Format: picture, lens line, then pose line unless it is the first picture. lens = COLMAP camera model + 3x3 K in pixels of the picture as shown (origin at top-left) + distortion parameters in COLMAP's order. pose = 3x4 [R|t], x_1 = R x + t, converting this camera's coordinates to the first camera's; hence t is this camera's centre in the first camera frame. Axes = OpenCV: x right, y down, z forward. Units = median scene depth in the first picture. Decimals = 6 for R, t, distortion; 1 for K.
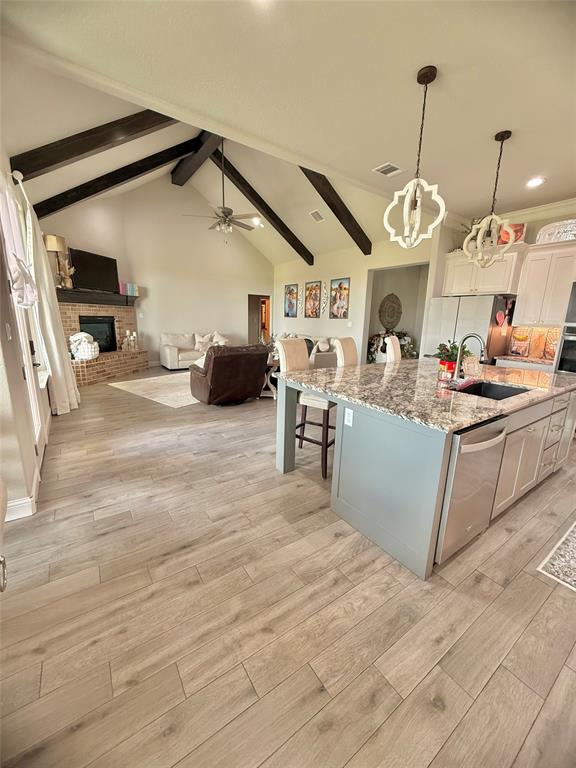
lens RADIAL K [[306.9, 0, 292.0], [0, 306.9, 383.9], [0, 0, 1]] dist [0.004207, 0.000379]
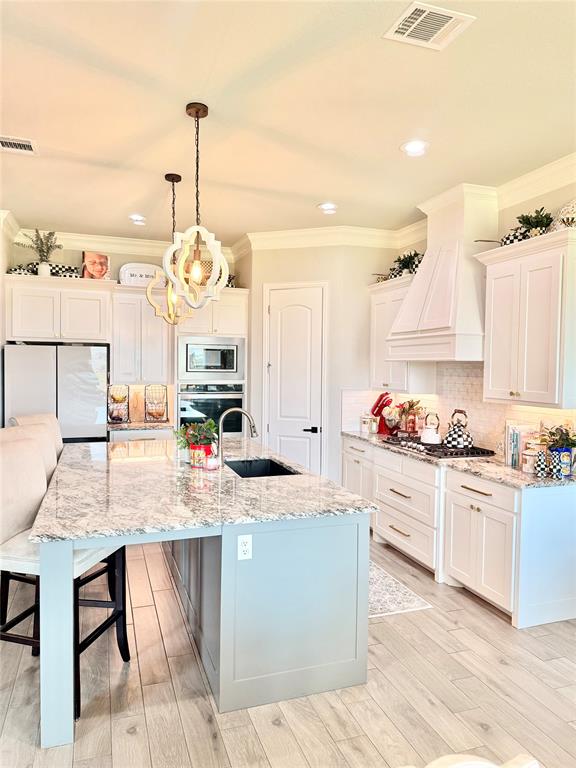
lens RADIAL K [[535.4, 0, 292.7], [0, 535.4, 388.1], [0, 0, 1]] dist [0.048125, -0.036012]
pose [[0.270701, -0.068007, 0.960258, -0.940137], [0.199295, 0.979850, 0.013212, -0.241617], [-0.941808, 0.187798, 0.278800, 0.491992]]
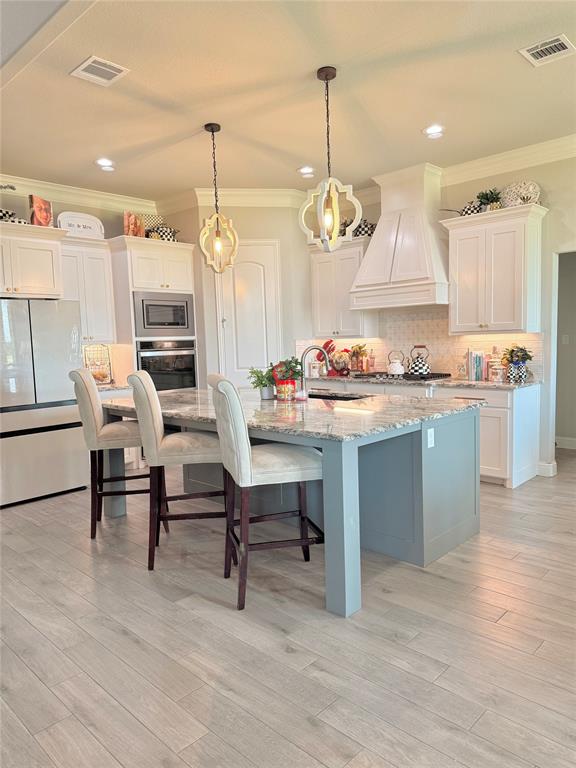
lens RADIAL K [[535.4, 0, 290.5], [0, 535.4, 385.2], [0, 0, 1]] dist [0.048125, -0.036012]
pose [[-0.192554, -0.111761, 0.974901, -1.251968], [0.232365, 0.960044, 0.155953, -0.380210], [-0.953378, 0.256562, -0.158891, 1.608822]]
